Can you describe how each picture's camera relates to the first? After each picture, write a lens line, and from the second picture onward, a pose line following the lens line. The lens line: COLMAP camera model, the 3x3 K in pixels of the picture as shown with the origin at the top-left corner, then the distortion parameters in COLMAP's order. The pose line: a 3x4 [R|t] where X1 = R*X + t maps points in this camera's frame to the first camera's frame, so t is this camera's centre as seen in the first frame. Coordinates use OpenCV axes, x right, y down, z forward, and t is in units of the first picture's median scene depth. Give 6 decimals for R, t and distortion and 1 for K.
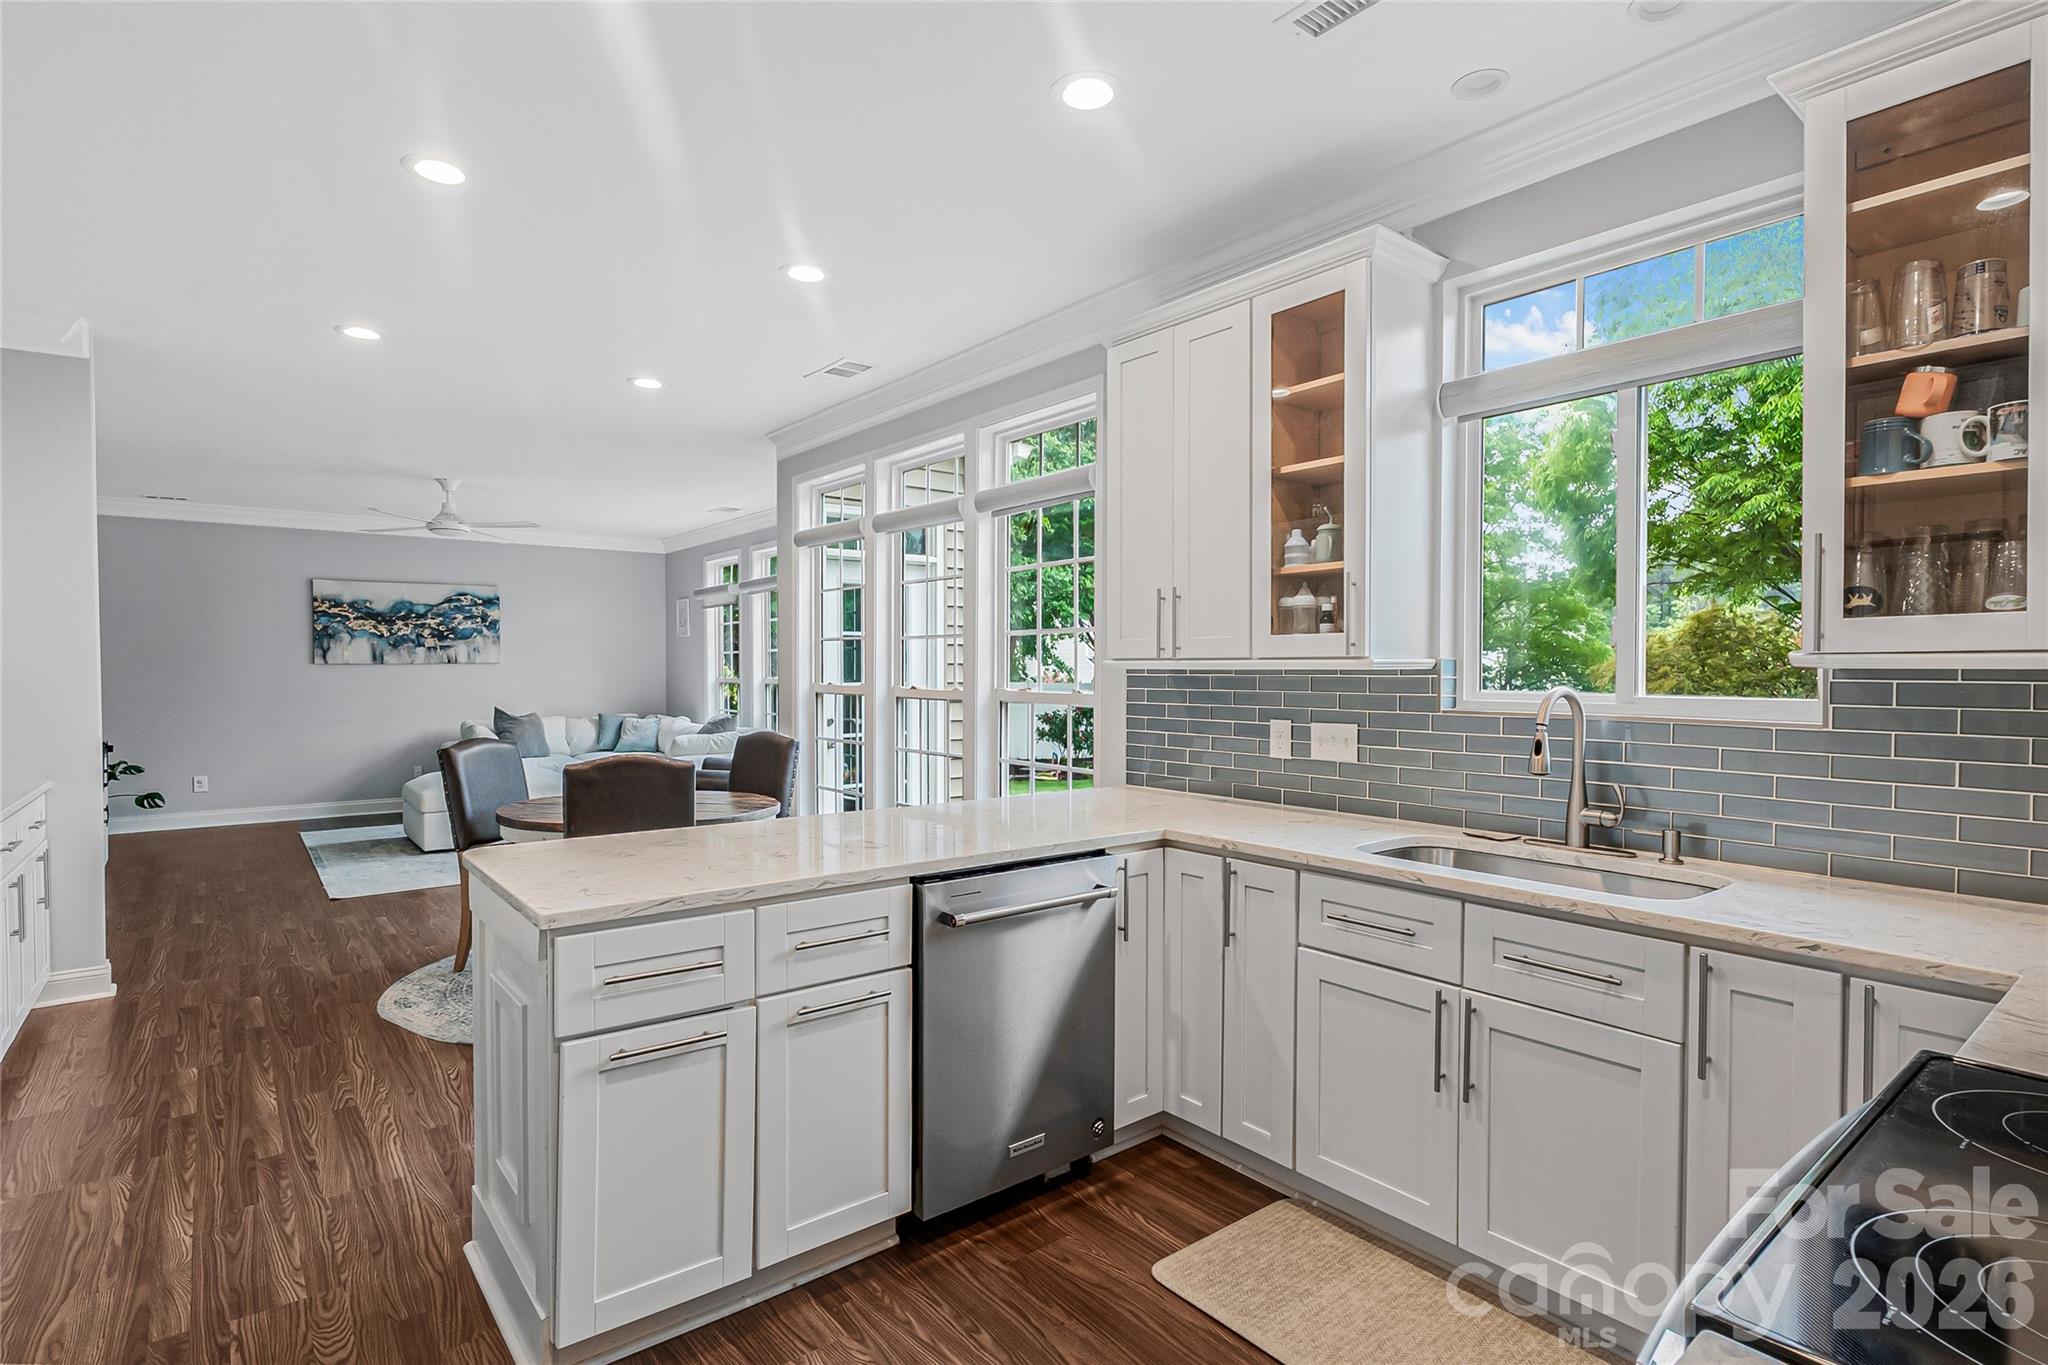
lens RADIAL K [[1011.7, 0, 1022.2], [0, 1011.7, 686.1], [0, 0, 1]] dist [-0.002565, -0.002546]
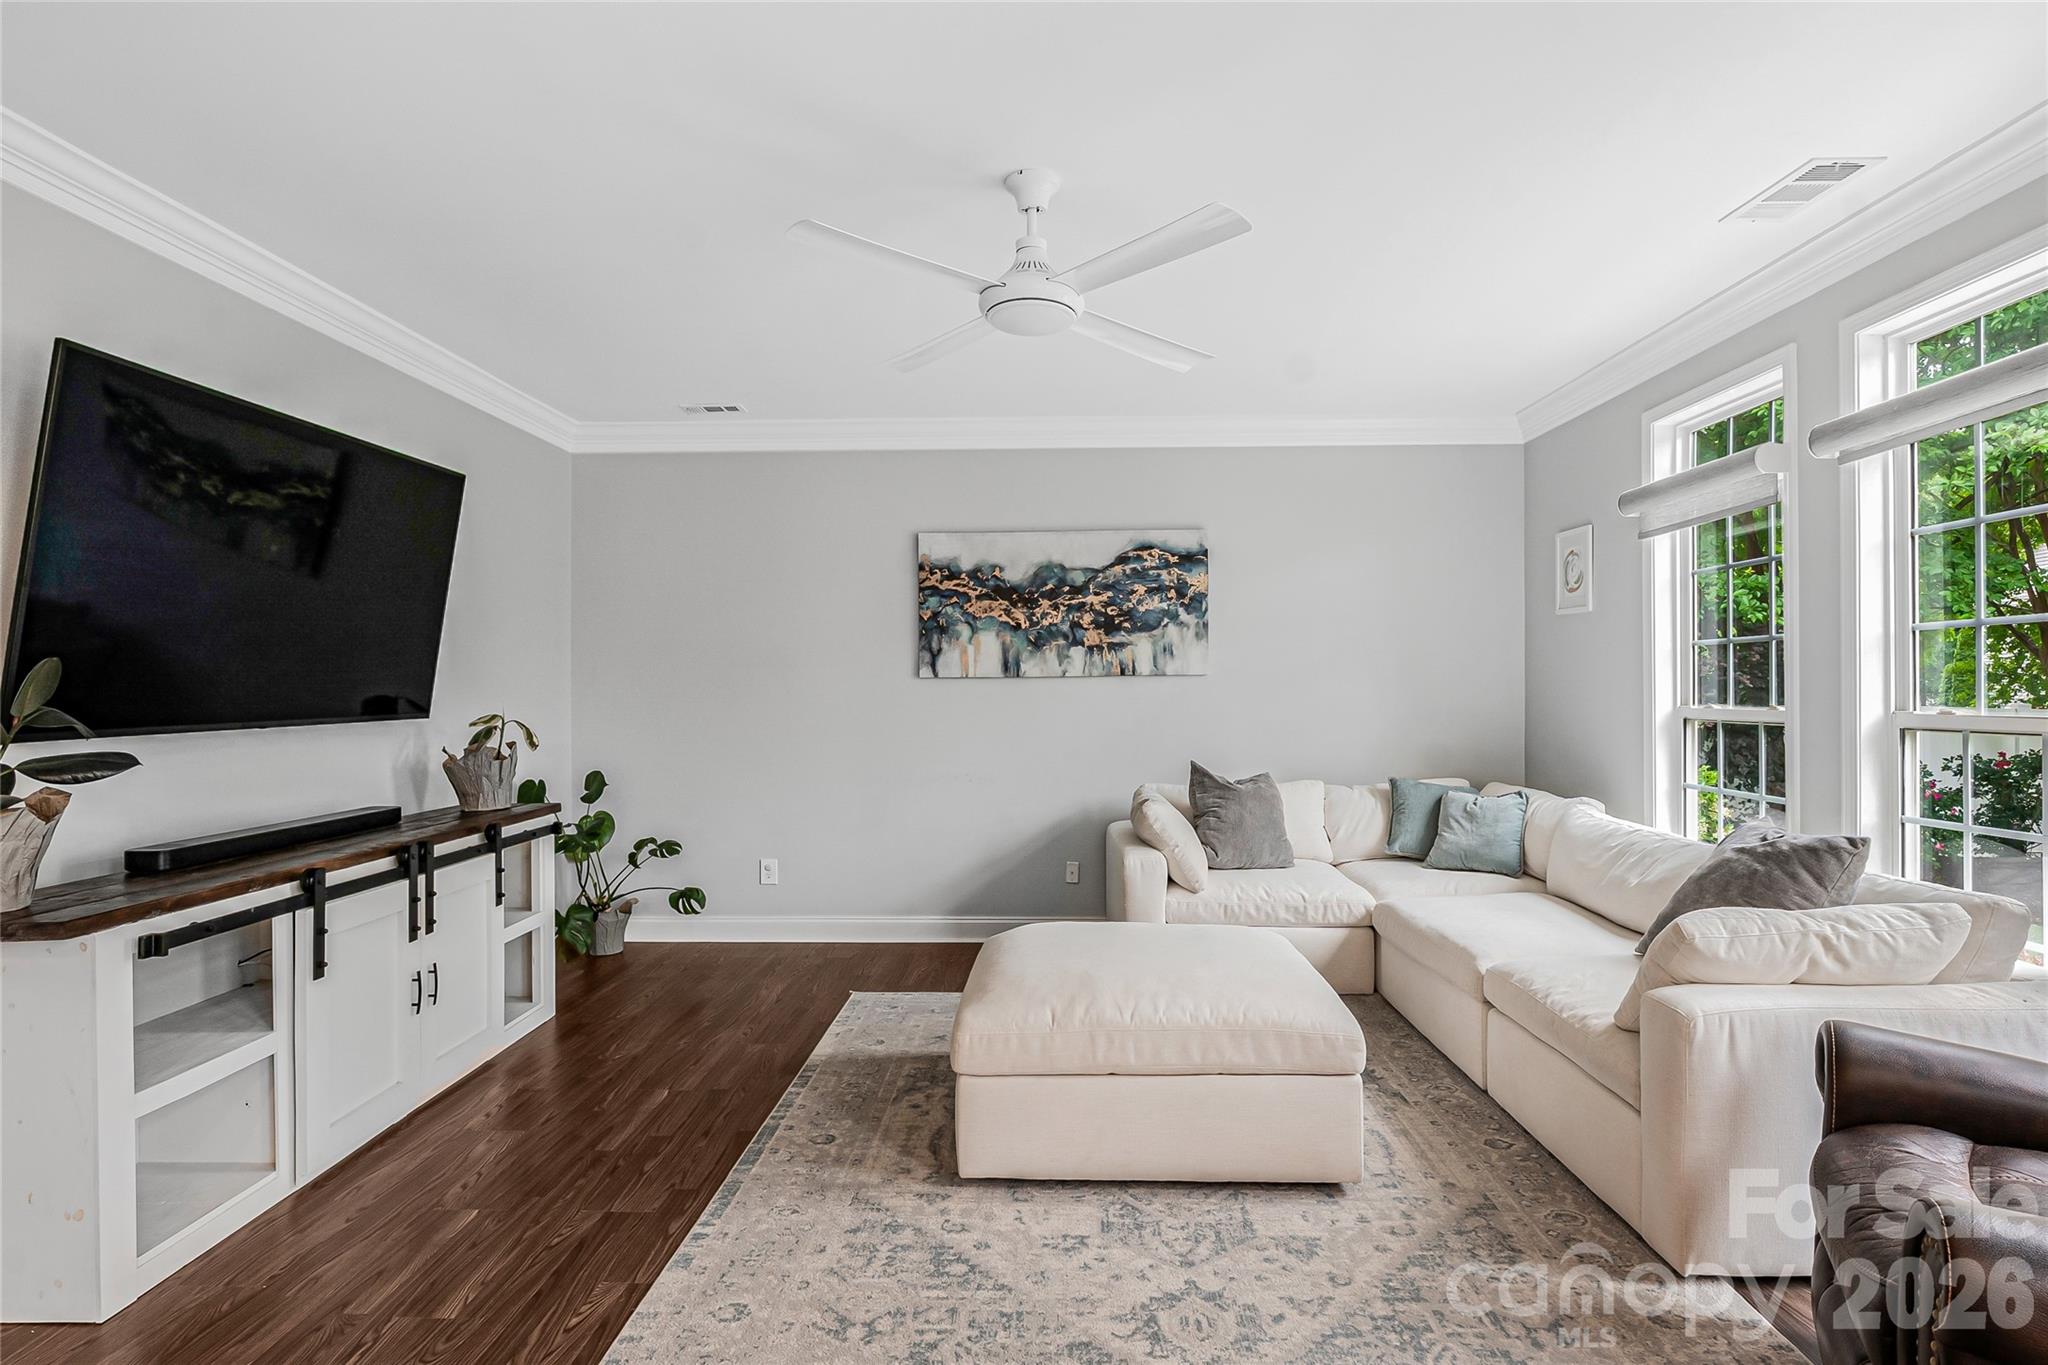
lens RADIAL K [[1047.6, 0, 1034.8], [0, 1047.6, 686.5], [0, 0, 1]] dist [-0.015311, 0.006536]
pose [[0.772564, -0.002115, -0.634934, -0.255220], [-0.007179, 0.999901, -0.012066, -0.009699], [0.634897, 0.013880, 0.772472, 0.555552]]
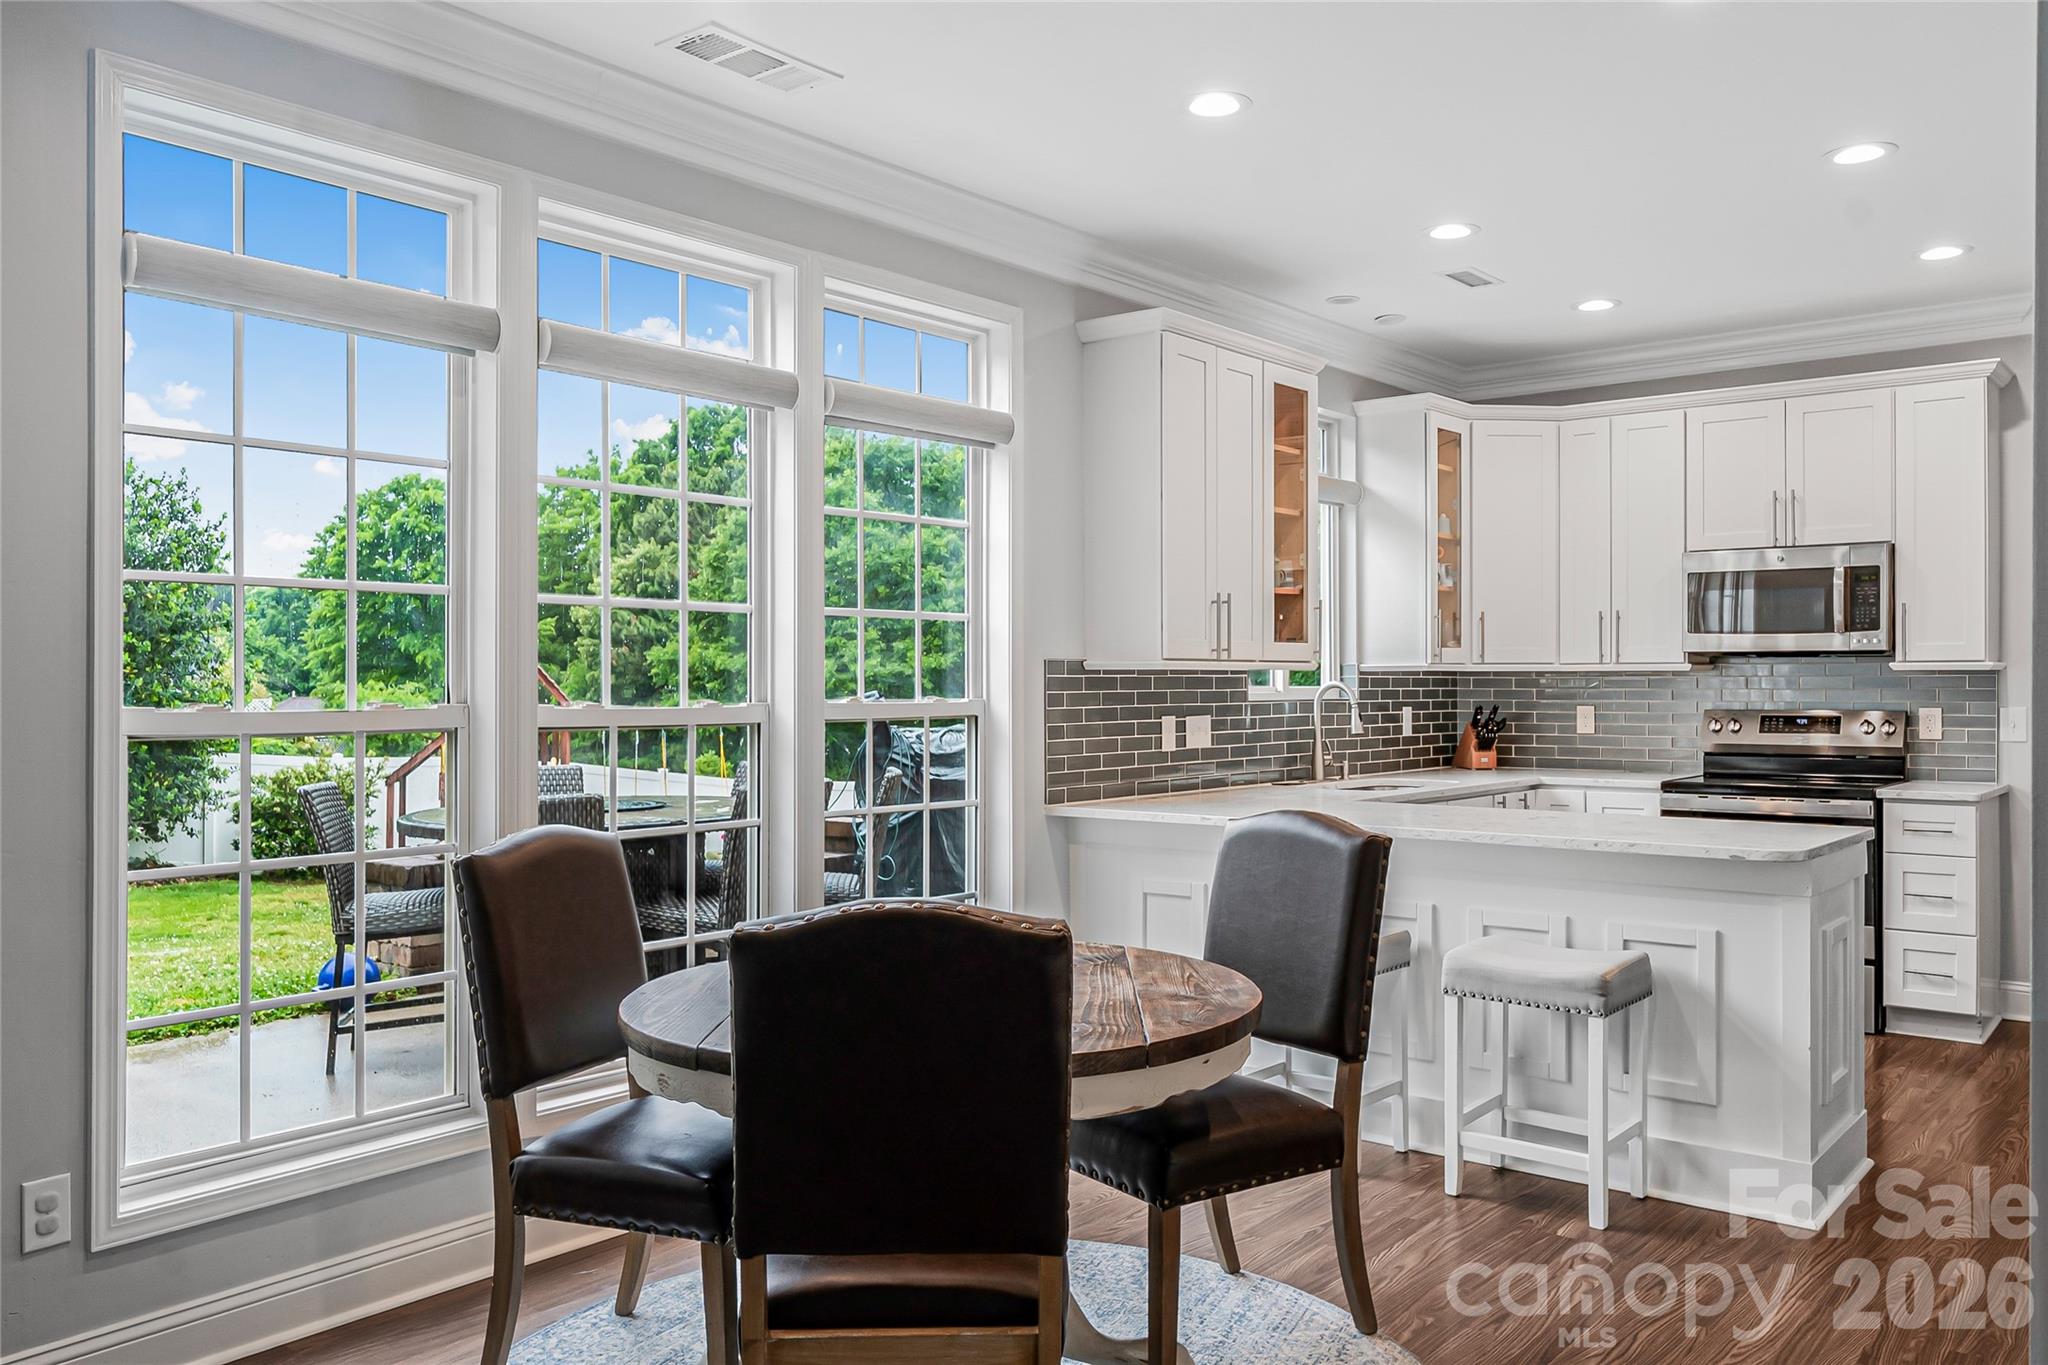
lens RADIAL K [[1600.9, 0, 1037.8], [0, 1600.9, 676.1], [0, 0, 1]] dist [-0.009400, 0.019806]
pose [[-0.218910, -0.000770, 0.975745, -0.481680], [0.016697, 0.999850, 0.004535, -0.006887], [-0.975602, 0.017284, -0.218865, 0.519293]]
